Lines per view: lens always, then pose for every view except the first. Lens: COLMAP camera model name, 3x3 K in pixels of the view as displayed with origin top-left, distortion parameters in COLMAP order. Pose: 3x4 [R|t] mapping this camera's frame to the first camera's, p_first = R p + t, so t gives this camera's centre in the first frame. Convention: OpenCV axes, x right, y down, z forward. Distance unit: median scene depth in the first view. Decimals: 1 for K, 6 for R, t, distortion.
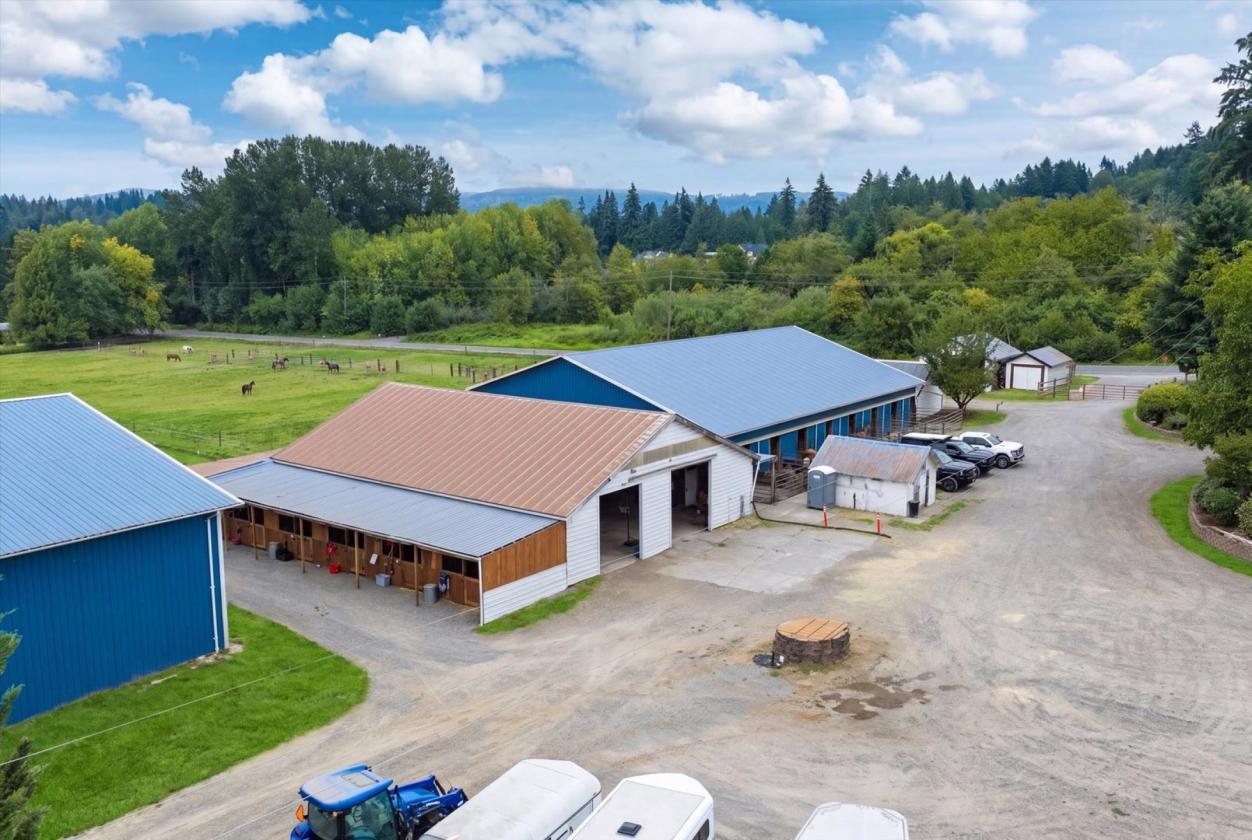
lens RADIAL K [[995.0, 0, 626.0], [0, 995.0, 420.0], [0, 0, 1]] dist [-0.000800, -0.000199]
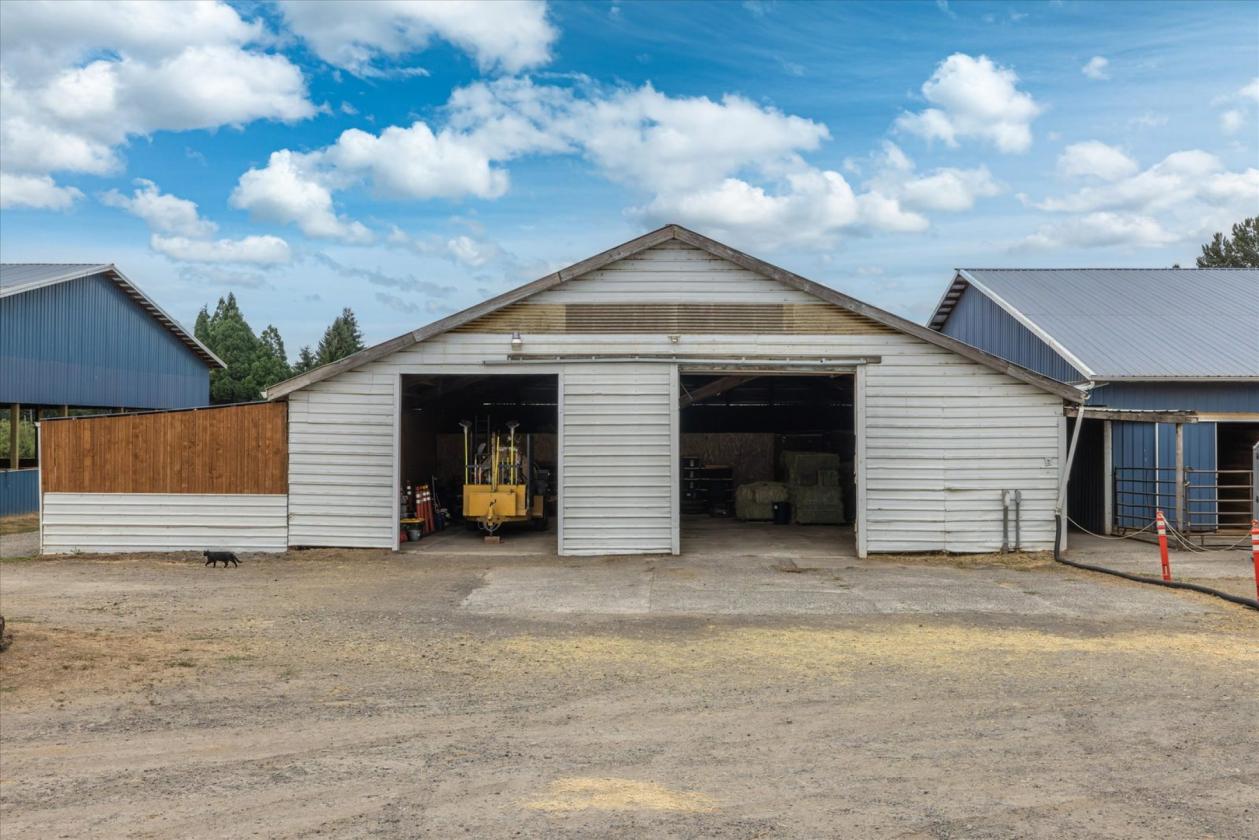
lens RADIAL K [[1179.5, 0, 629.5], [0, 1179.5, 420.0], [0, 0, 1]] dist [0.006824, 0.006055]
pose [[0.618251, 0.010560, -0.785910, 0.440110], [-0.129378, 0.987638, -0.088507, 0.124681], [0.775260, 0.156398, 0.611974, 0.705184]]
